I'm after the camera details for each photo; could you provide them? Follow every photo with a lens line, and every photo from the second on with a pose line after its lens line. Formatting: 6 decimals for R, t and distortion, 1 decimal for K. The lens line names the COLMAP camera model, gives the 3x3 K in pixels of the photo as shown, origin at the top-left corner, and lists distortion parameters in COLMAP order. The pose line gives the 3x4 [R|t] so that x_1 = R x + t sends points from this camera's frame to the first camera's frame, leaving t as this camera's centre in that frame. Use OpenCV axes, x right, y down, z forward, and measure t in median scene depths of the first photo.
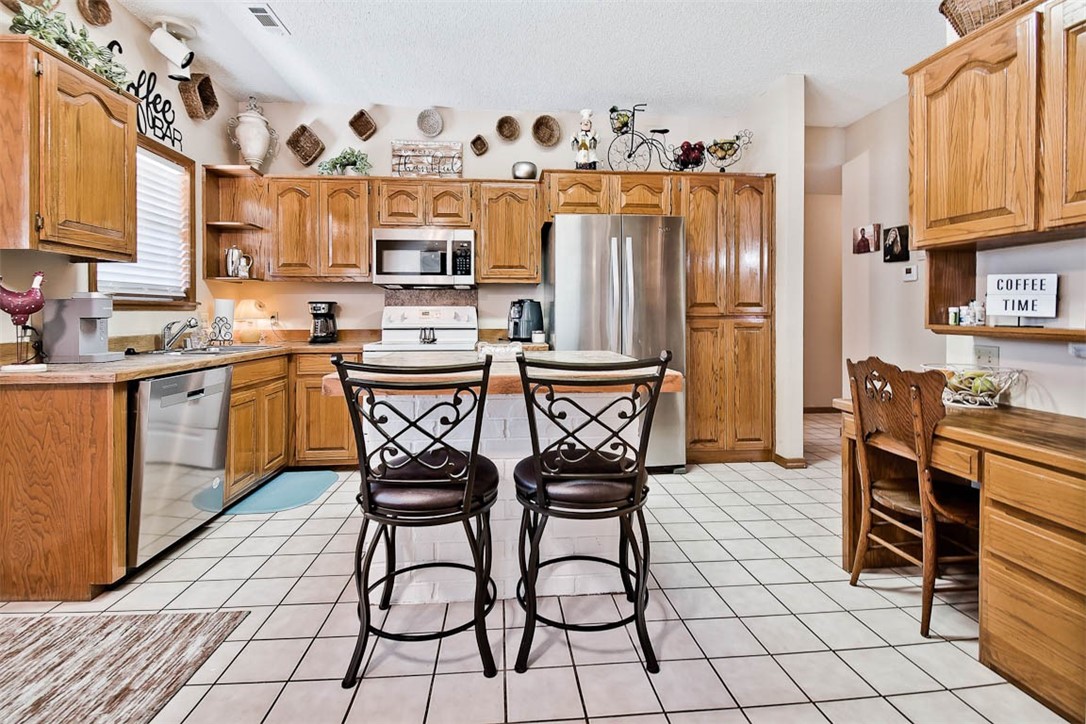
lens RADIAL K [[527.5, 0, 542.2], [0, 527.5, 320.5], [0, 0, 1]] dist [0.001850, -0.013111]
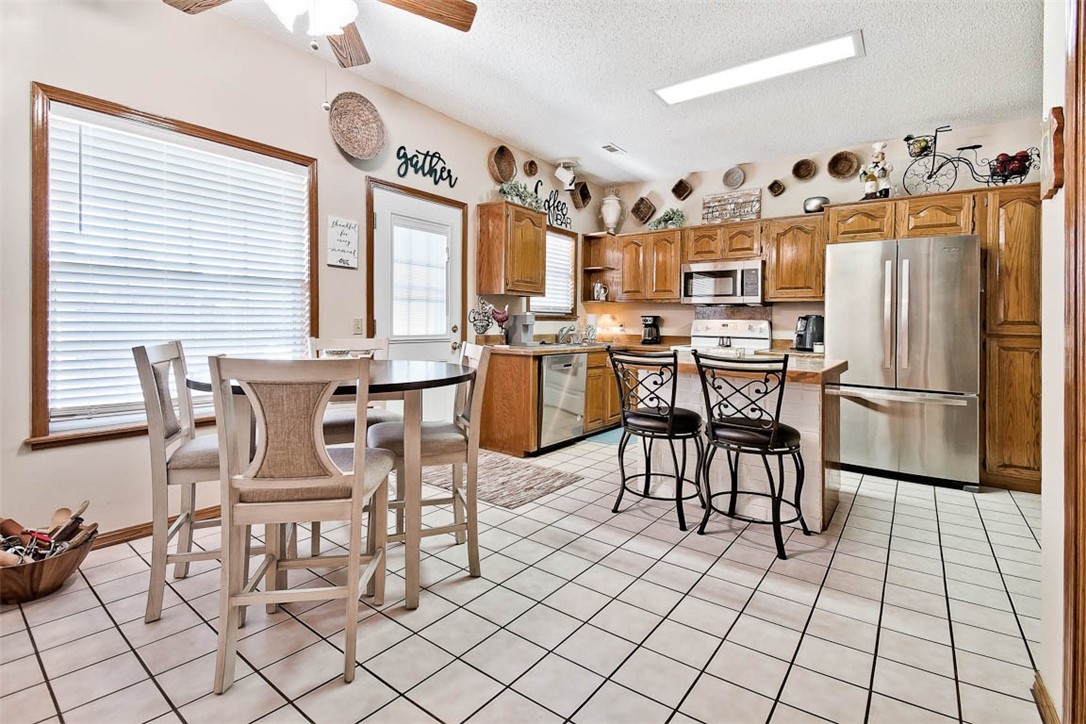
lens RADIAL K [[508.0, 0, 543.0], [0, 508.0, 334.1], [0, 0, 1]] dist [-0.087560, 0.000060]
pose [[0.759205, 0.033461, -0.649990, 0.281737], [-0.026521, 0.999439, 0.020473, -0.005943], [0.650310, 0.001695, 0.759667, -0.270984]]
